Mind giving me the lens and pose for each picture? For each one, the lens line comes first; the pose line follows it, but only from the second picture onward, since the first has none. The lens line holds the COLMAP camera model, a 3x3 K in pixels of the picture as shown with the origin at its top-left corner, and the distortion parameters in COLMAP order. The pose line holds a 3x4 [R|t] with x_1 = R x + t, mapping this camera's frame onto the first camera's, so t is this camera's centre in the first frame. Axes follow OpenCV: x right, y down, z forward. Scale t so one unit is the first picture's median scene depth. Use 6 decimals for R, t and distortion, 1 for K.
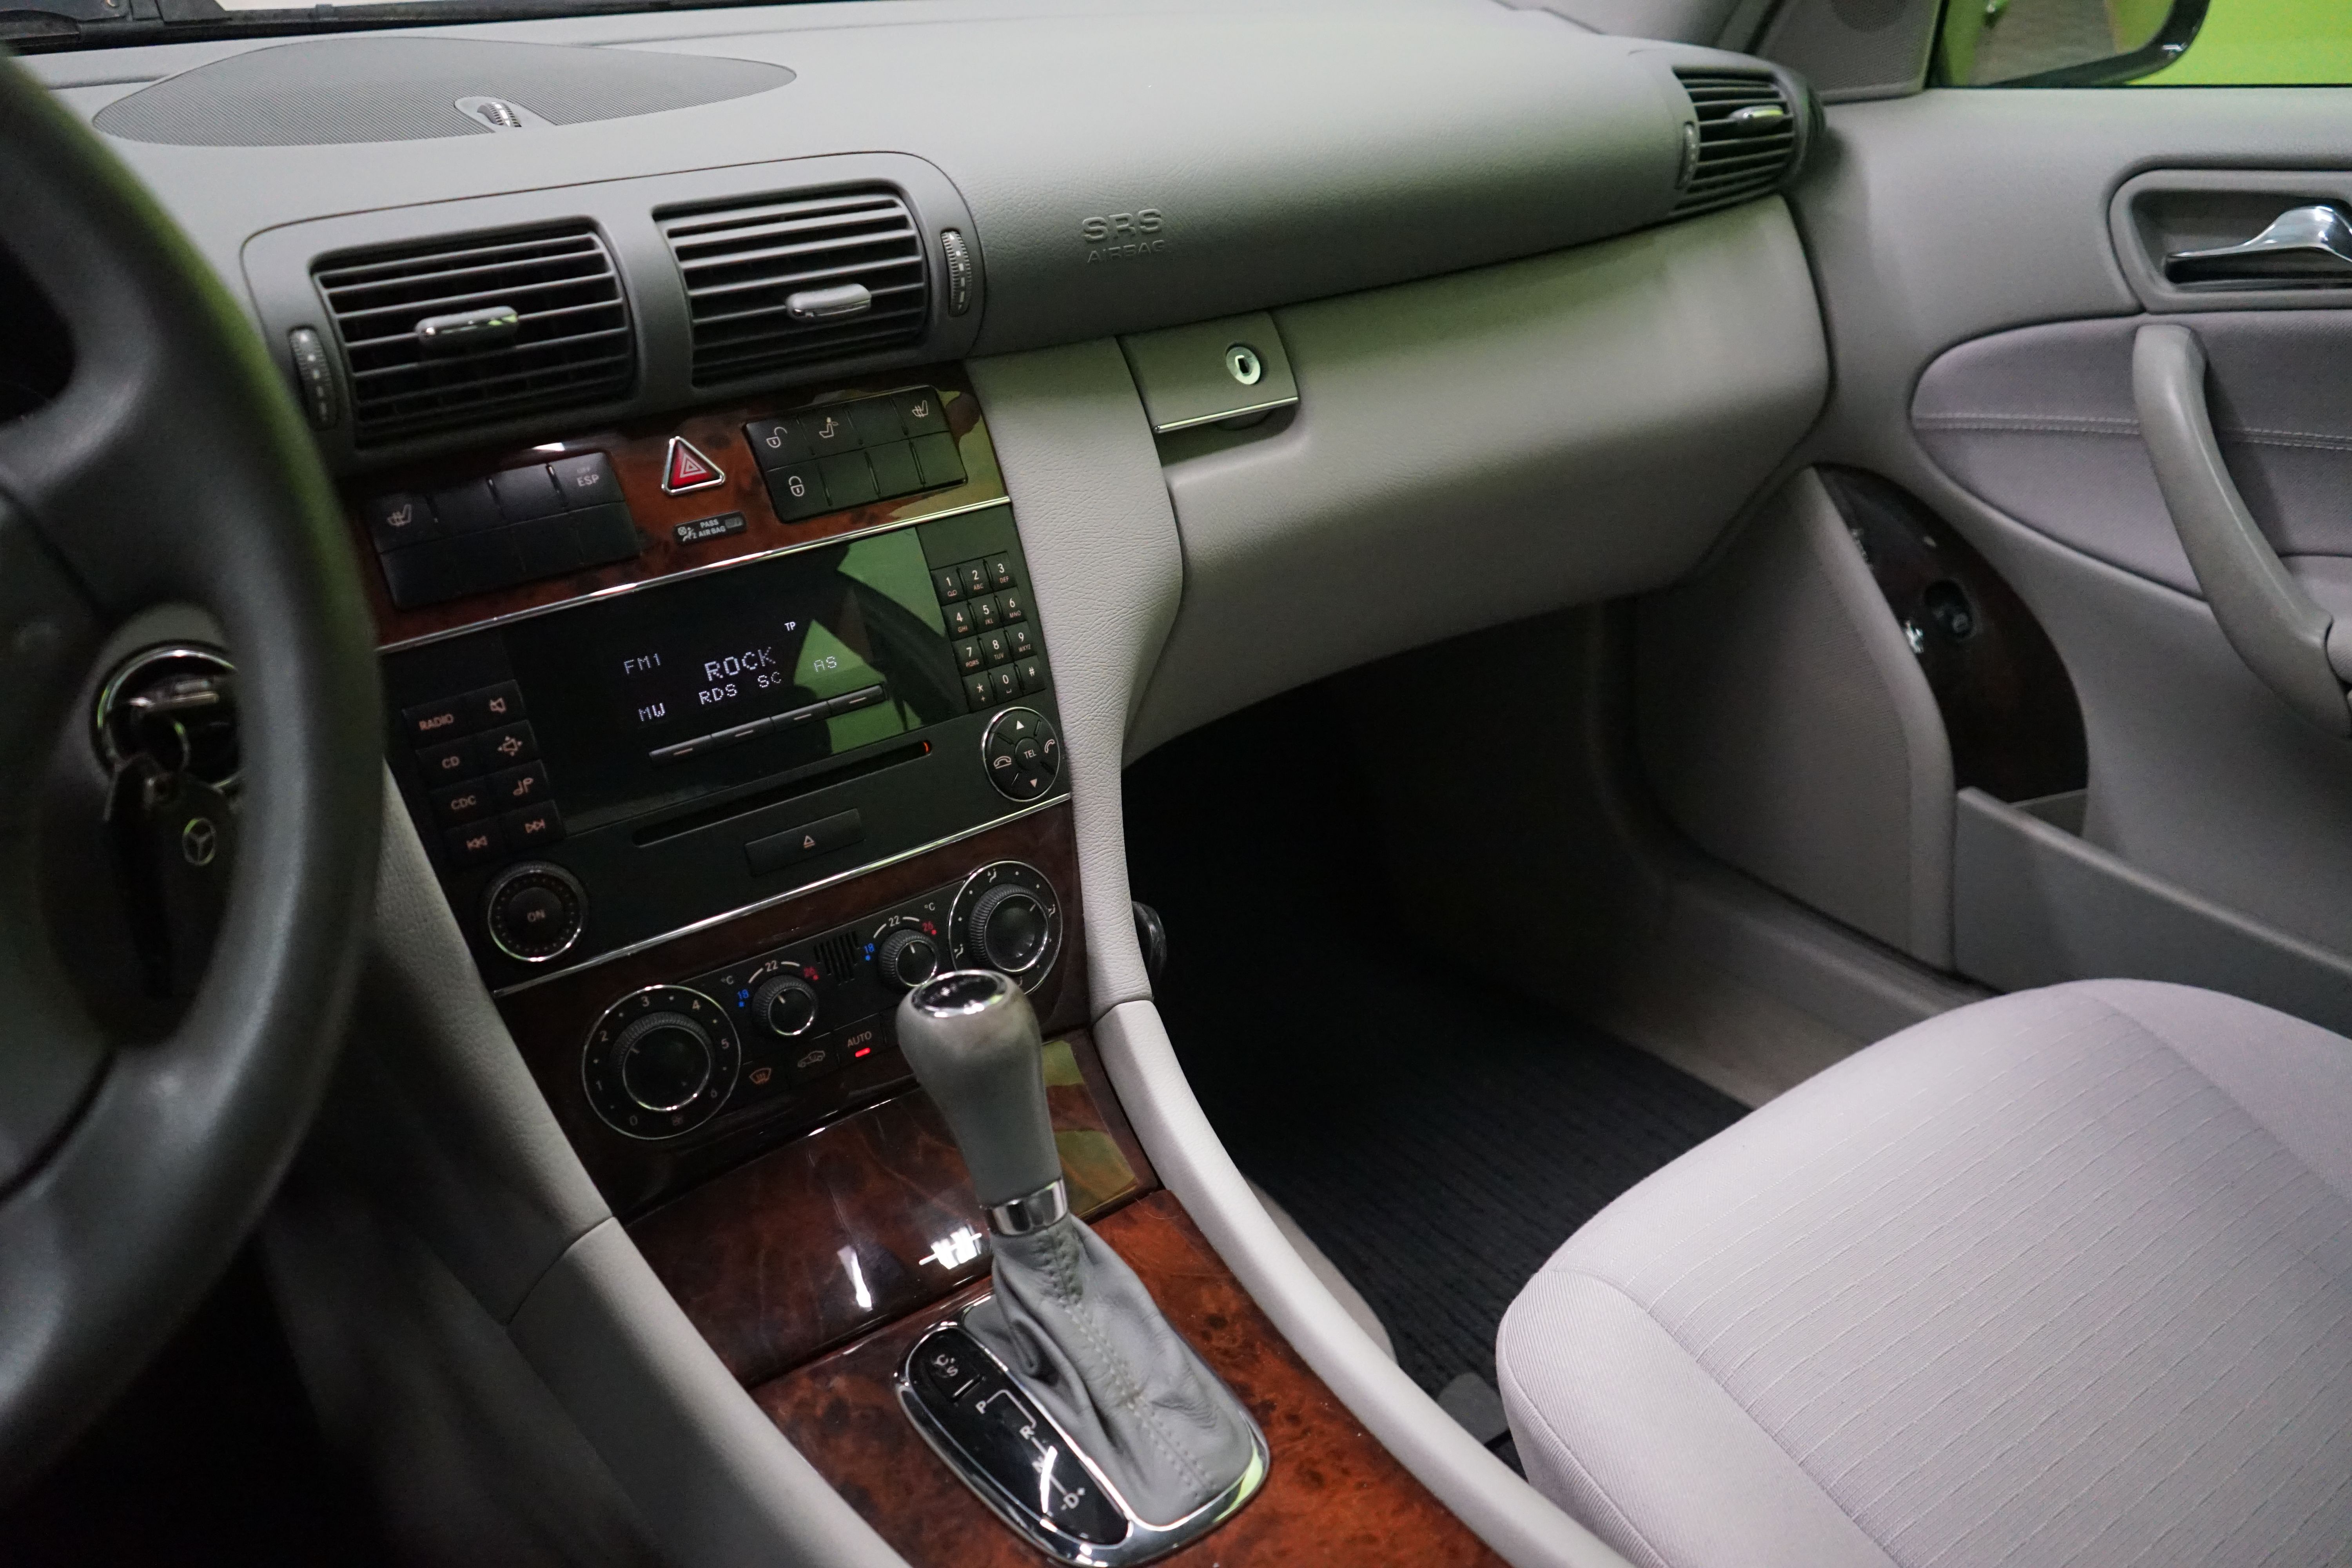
lens RADIAL K [[1890.1, 0, 1179.3], [0, 1890.1, 785.1], [0, 0, 1]] dist [0.007384, 0.000514]
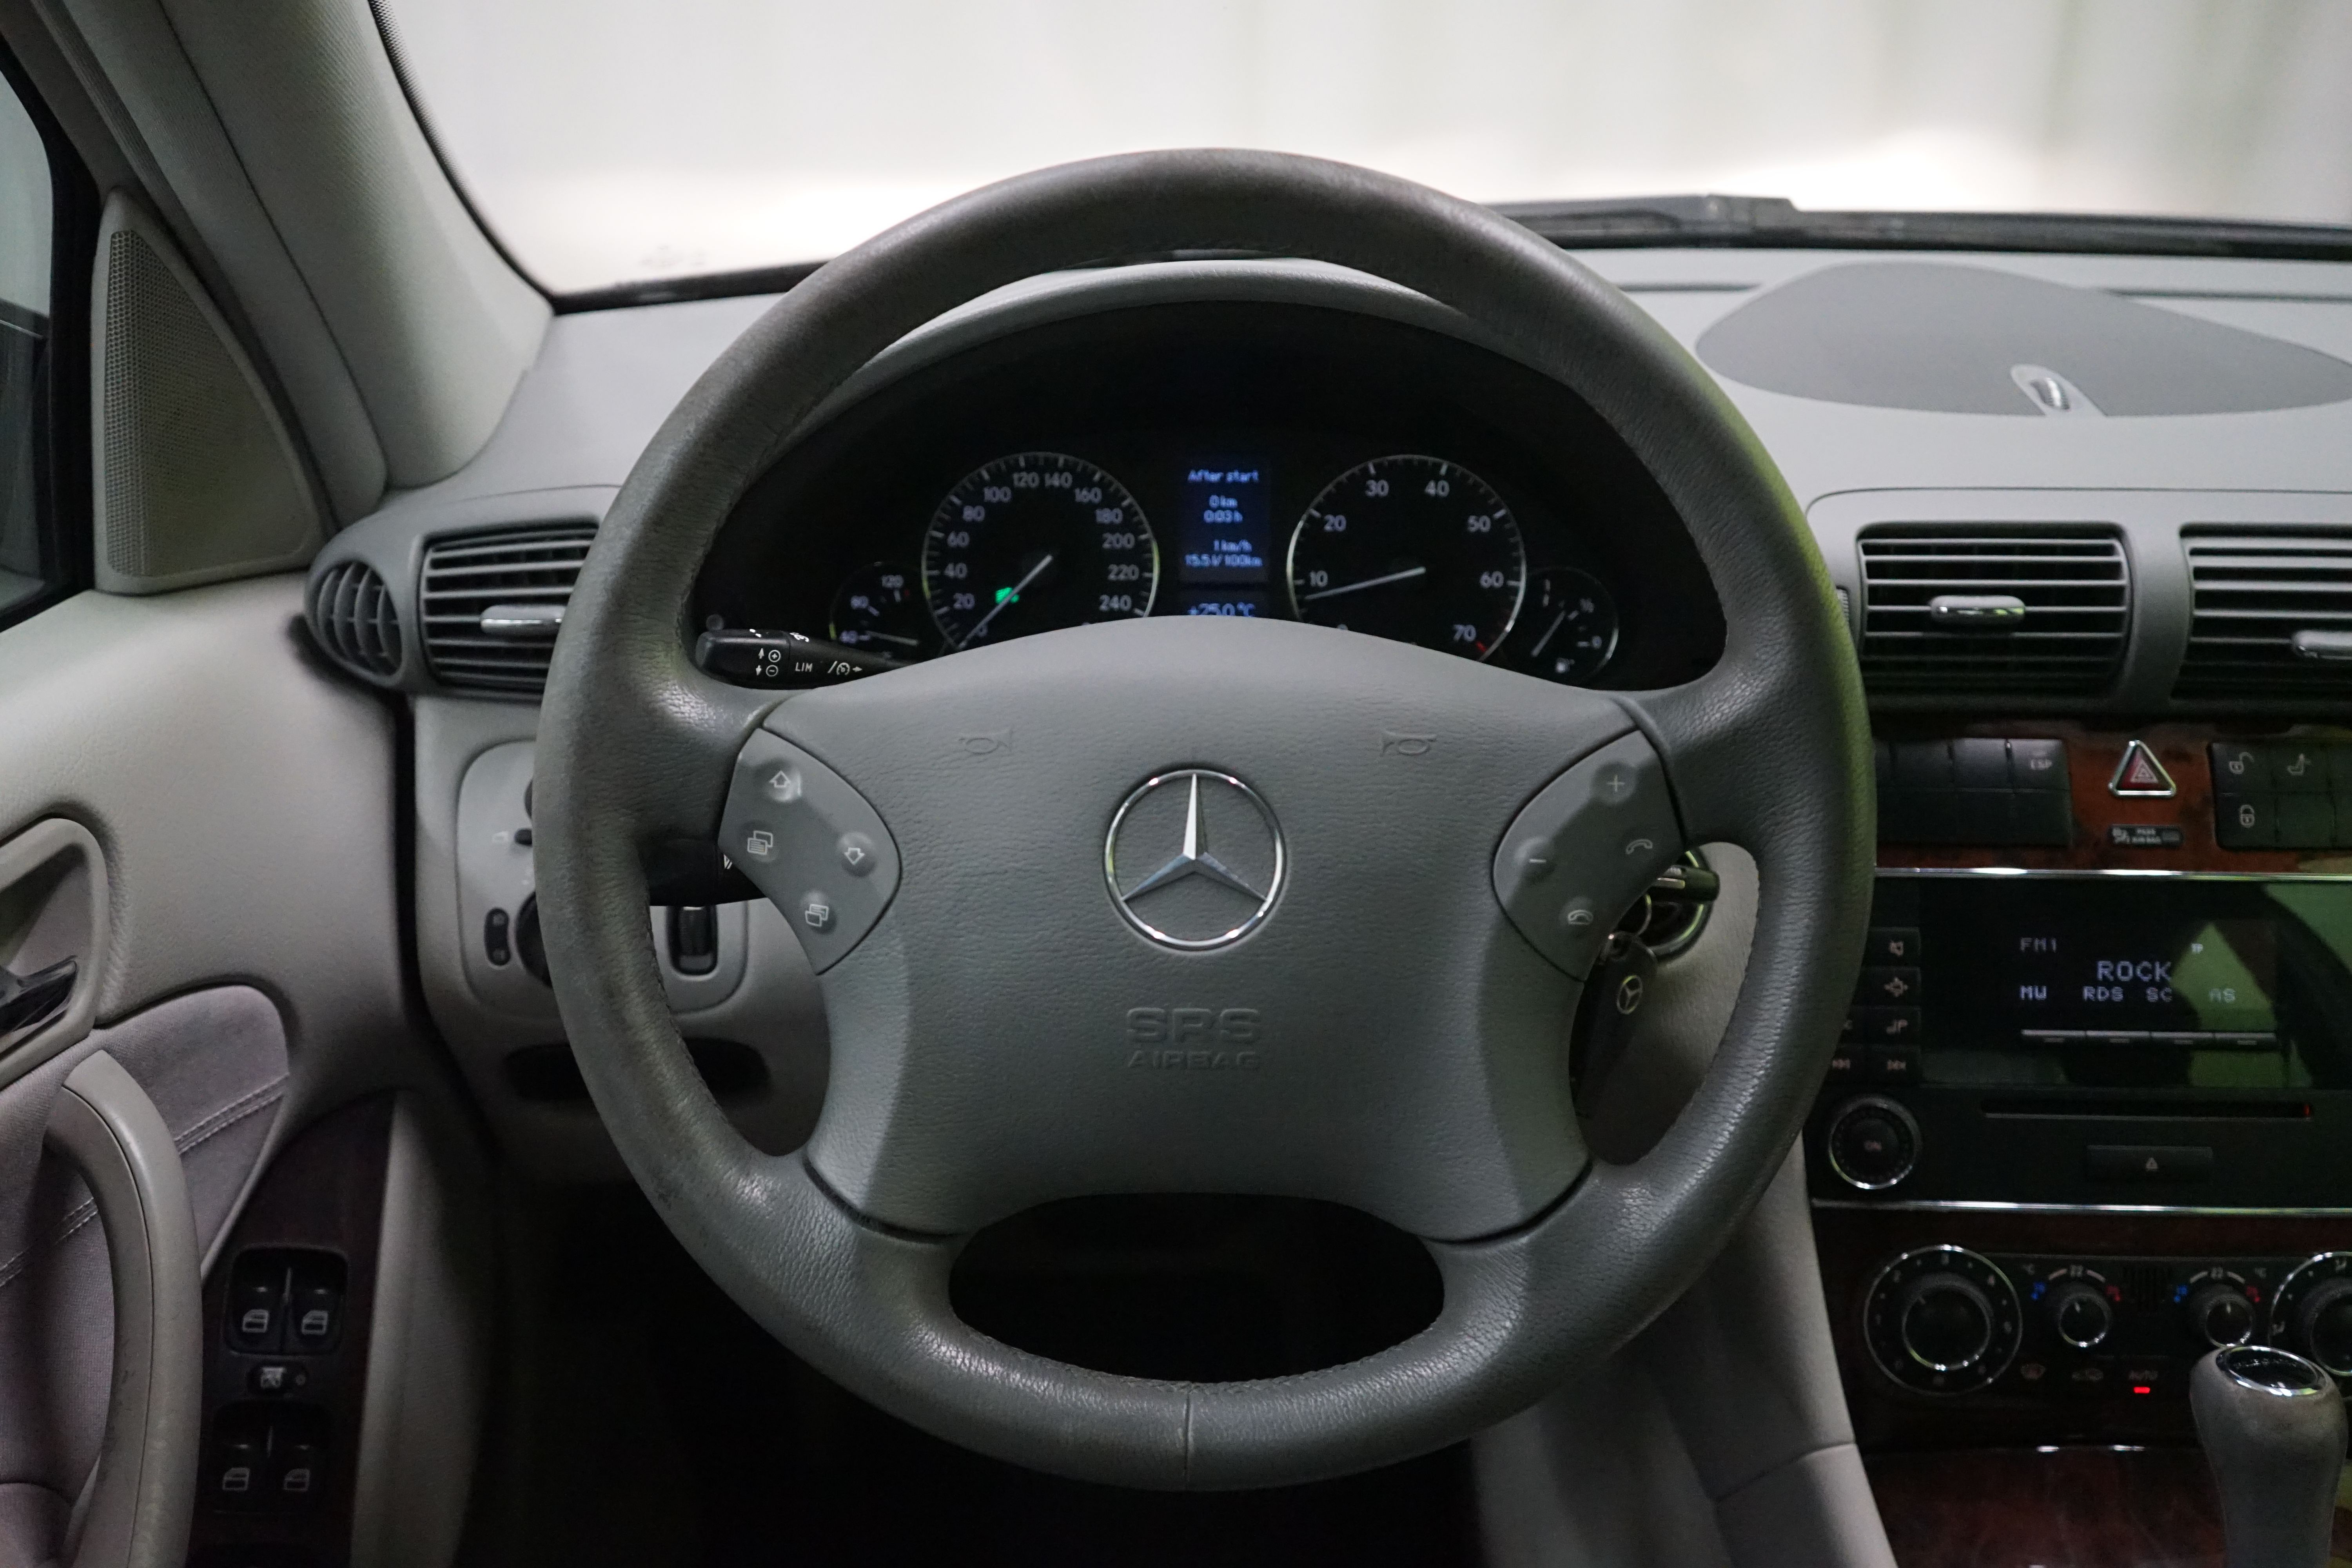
lens RADIAL K [[2274.2, 0, 1177.7], [0, 2274.2, 794.5], [0, 0, 1]] dist [0.000623, 0.000000]
pose [[0.791307, 0.252087, -0.557033, 0.014443], [-0.293706, 0.955773, 0.015307, -0.024027], [0.536256, 0.151492, 0.830349, -0.293911]]
